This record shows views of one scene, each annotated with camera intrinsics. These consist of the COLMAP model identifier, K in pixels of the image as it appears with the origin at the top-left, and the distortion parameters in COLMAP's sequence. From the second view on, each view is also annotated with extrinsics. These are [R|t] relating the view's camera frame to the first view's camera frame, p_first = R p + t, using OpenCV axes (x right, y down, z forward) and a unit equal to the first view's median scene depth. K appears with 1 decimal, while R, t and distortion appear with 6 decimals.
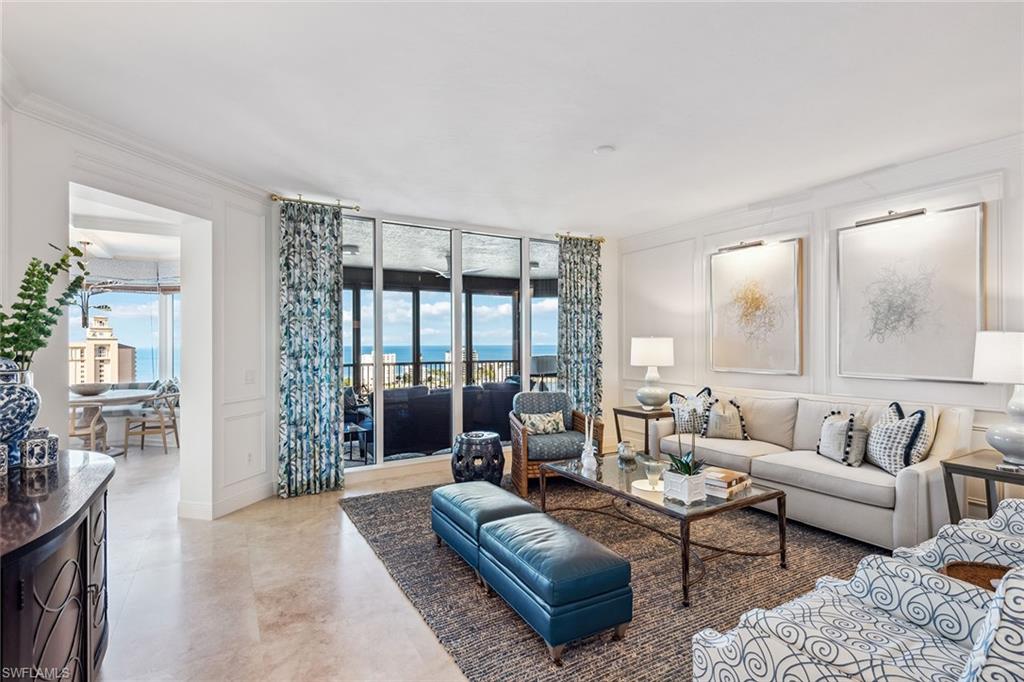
lens RADIAL K [[490.4, 0, 512.0], [0, 490.4, 341.0], [0, 0, 1]] dist [0.016495, -0.000220]
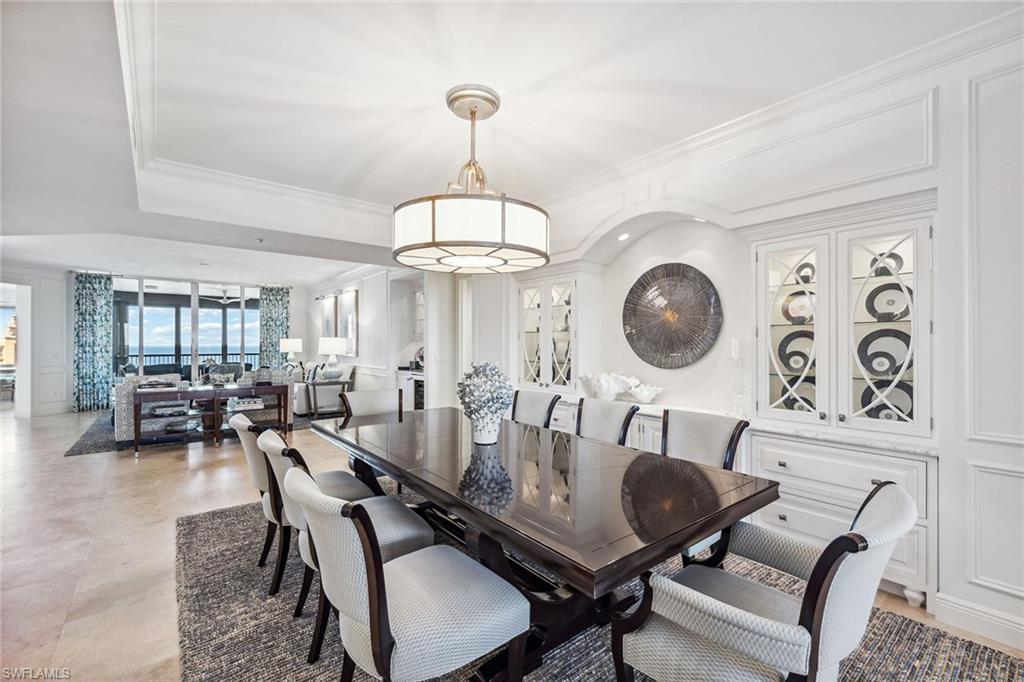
lens RADIAL K [[438.0, 0, 514.9], [0, 438.0, 344.2], [0, 0, 1]] dist [0.001072, -0.000326]
pose [[0.989004, 0.006488, 0.147745, 1.110030], [-0.007257, 0.999963, 0.004661, -0.000254], [-0.147709, -0.005682, 0.989015, -1.134899]]
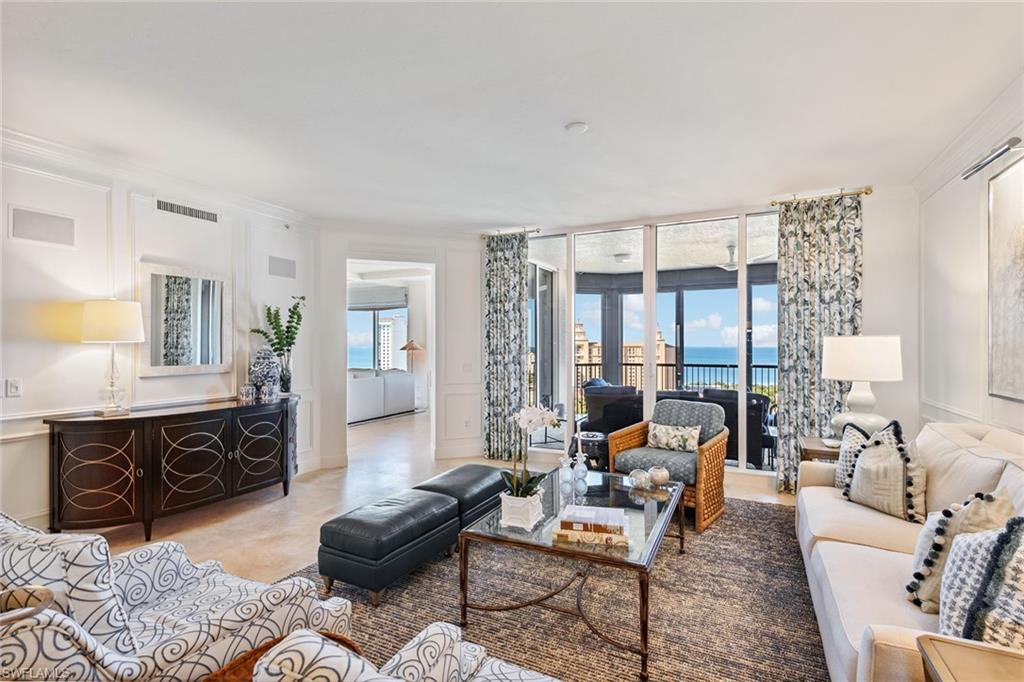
lens RADIAL K [[479.9, 0, 515.0], [0, 479.9, 345.1], [0, 0, 1]] dist [0.001199, 0.000155]
pose [[0.553633, 0.004165, -0.832750, 0.652093], [0.002510, 0.999975, 0.006670, -0.000239], [0.832757, -0.005783, 0.553609, 0.325348]]
